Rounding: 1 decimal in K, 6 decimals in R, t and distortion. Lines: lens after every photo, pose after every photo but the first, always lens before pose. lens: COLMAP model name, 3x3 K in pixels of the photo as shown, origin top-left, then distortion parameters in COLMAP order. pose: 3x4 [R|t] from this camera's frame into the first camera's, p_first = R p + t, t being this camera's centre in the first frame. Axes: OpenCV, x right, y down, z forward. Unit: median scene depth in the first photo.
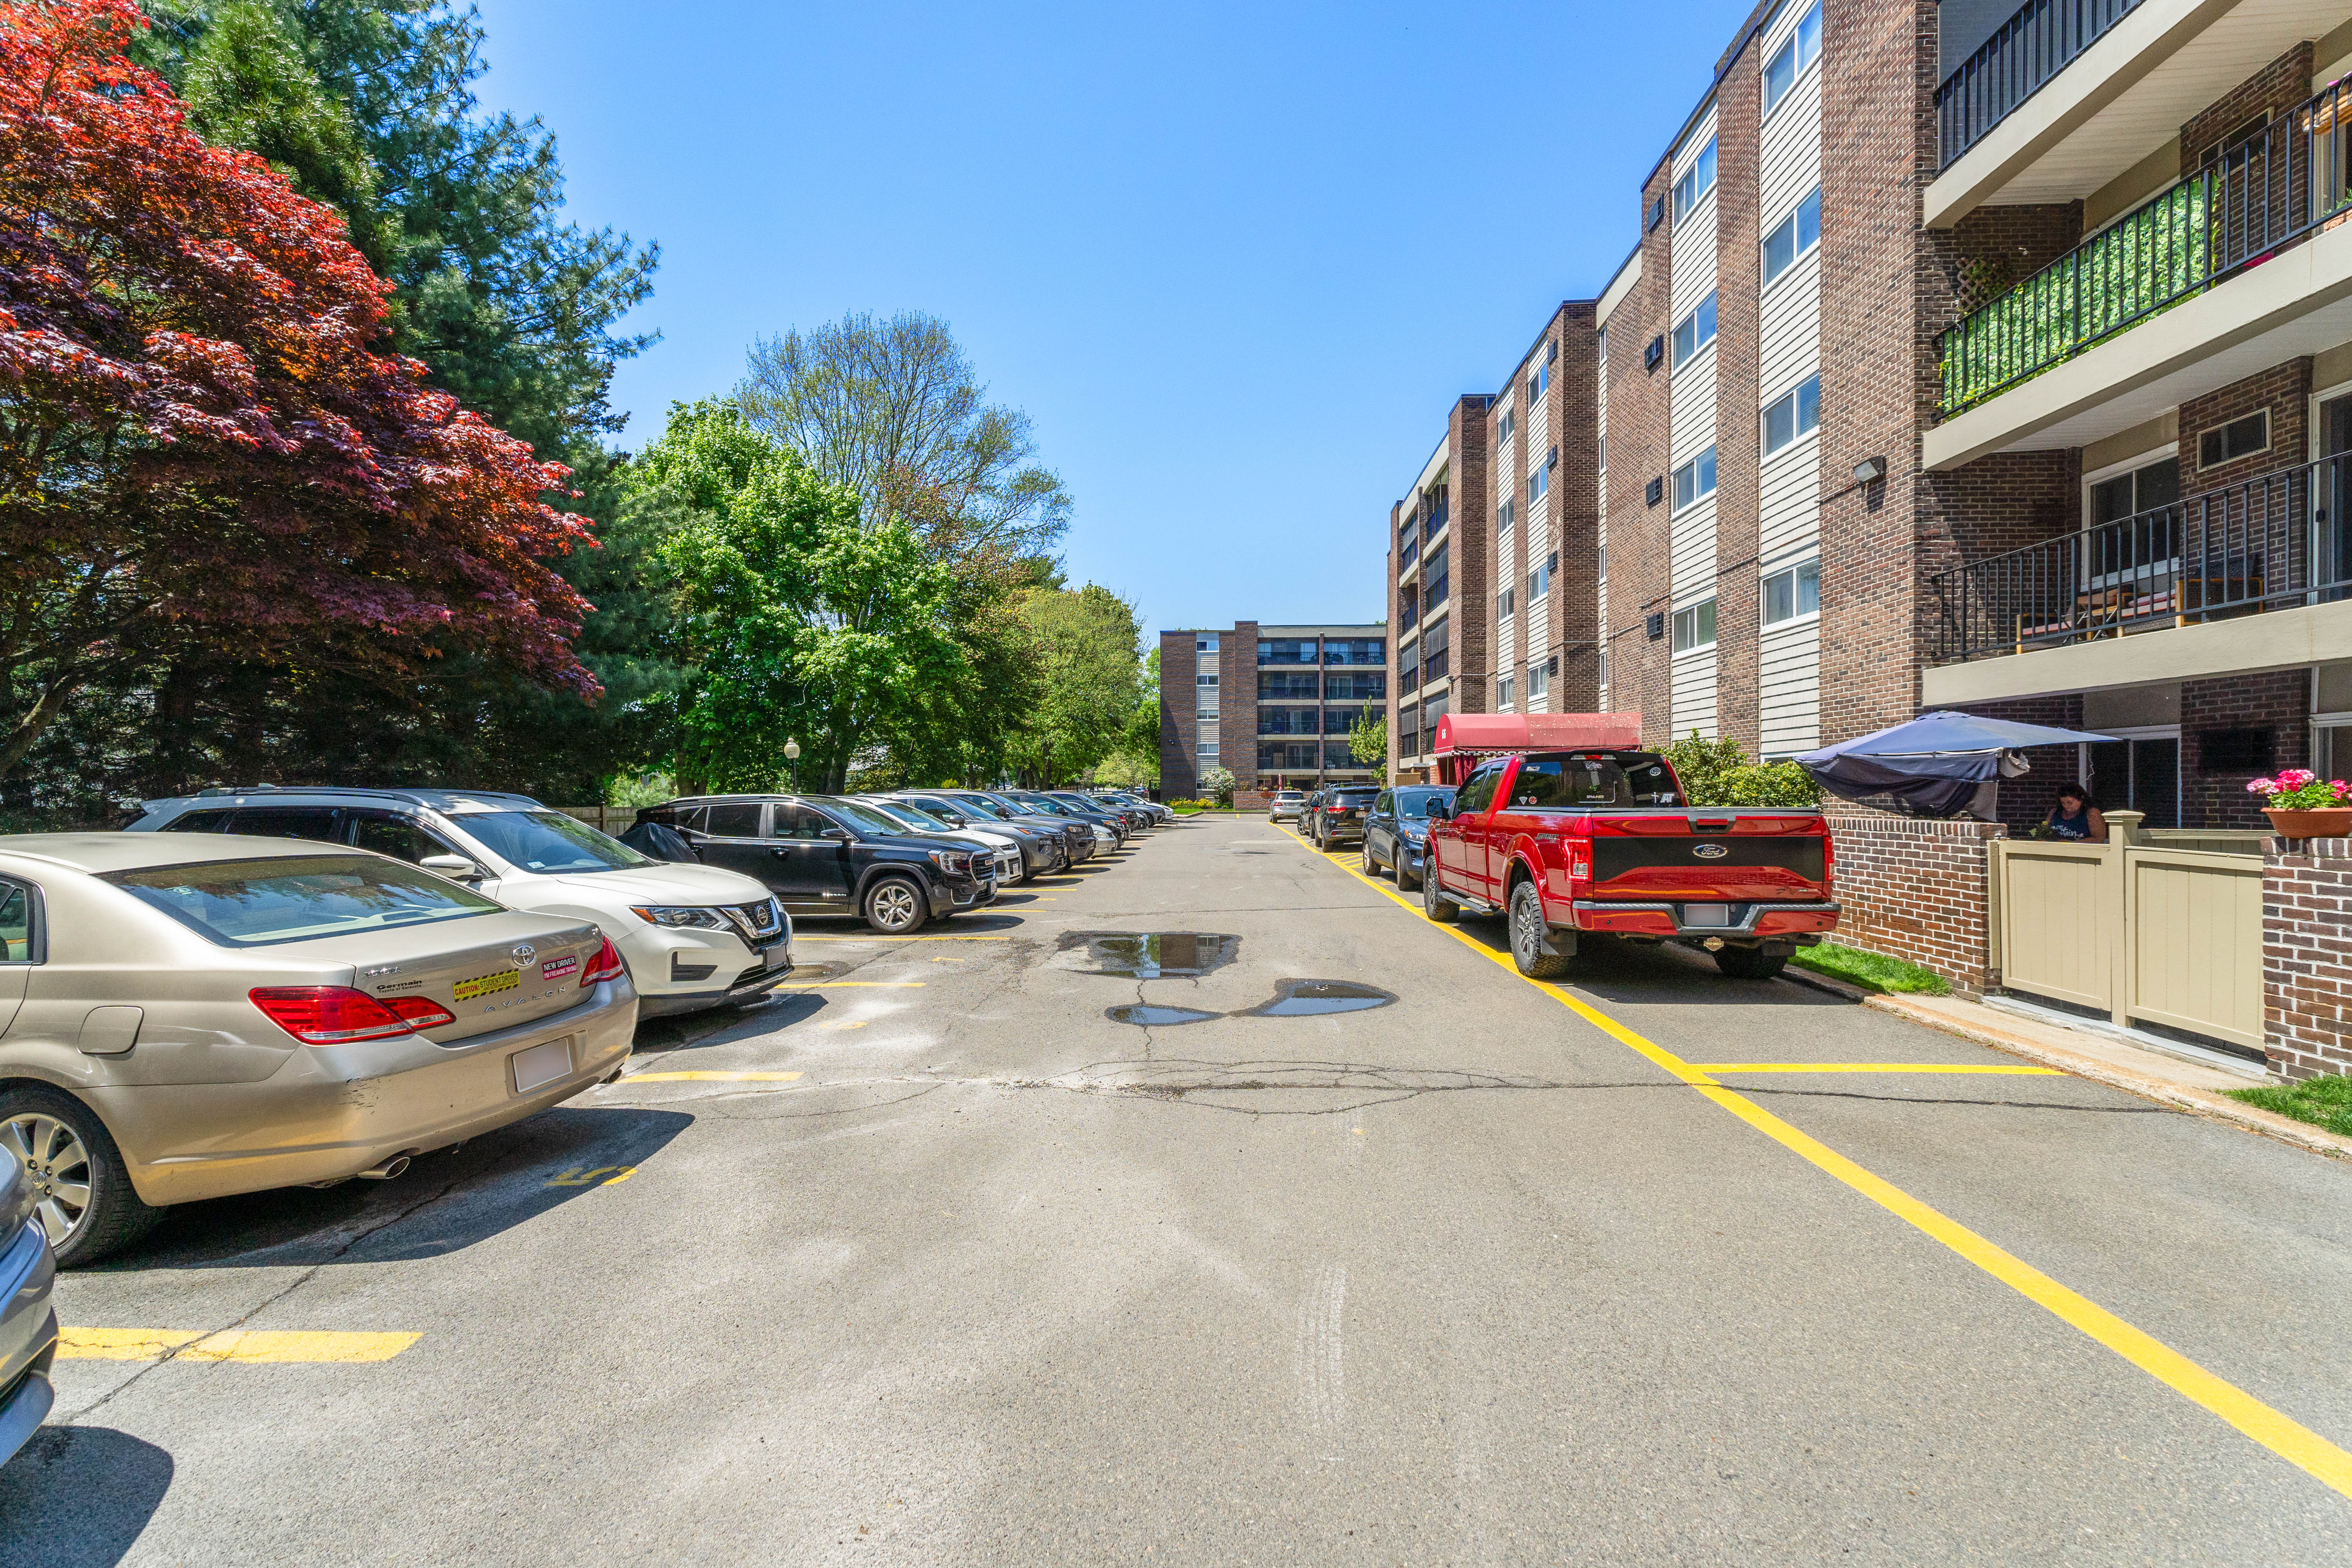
lens RADIAL K [[992.6, 0, 1177.8], [0, 992.6, 784.8], [0, 0, 1]] dist [0.009056, -0.000899]
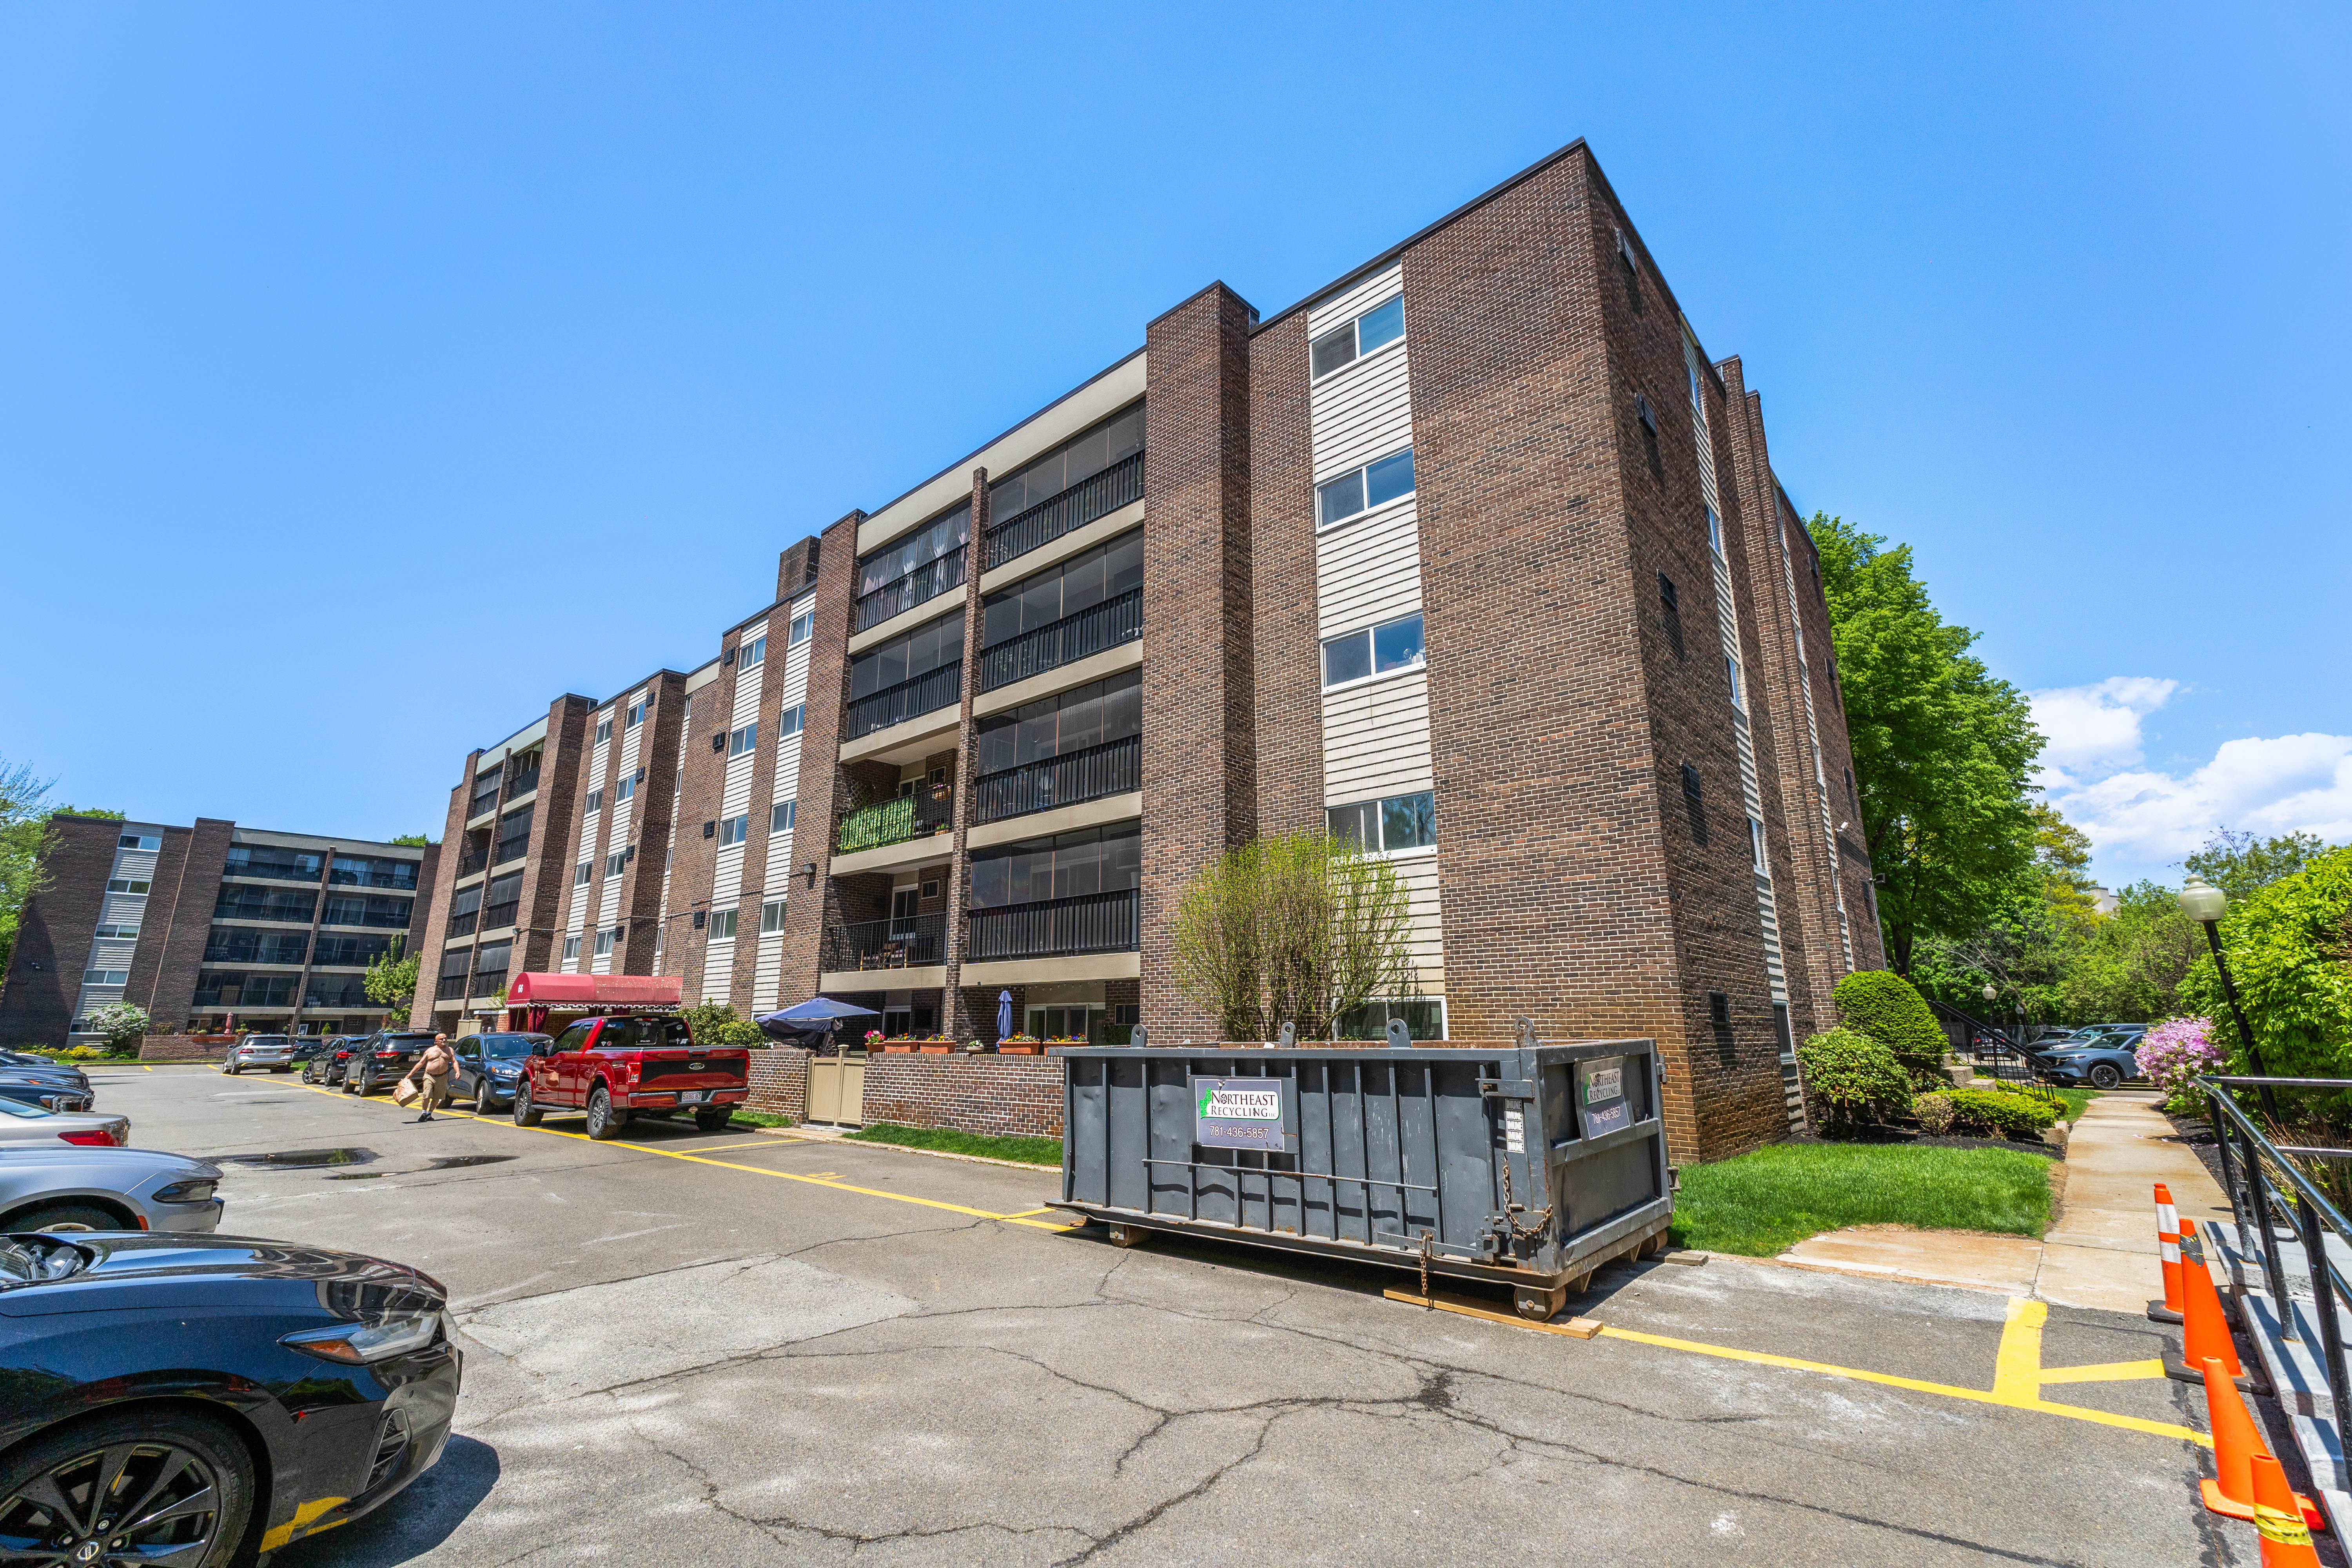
lens RADIAL K [[992.6, 0, 1177.9], [0, 992.6, 783.7], [0, 0, 1]] dist [0.009056, -0.000899]
pose [[0.634061, 0.184539, 0.750940, -0.167998], [-0.003230, 0.971731, -0.236070, -0.007529], [-0.773276, 0.147257, 0.616733, -0.381903]]
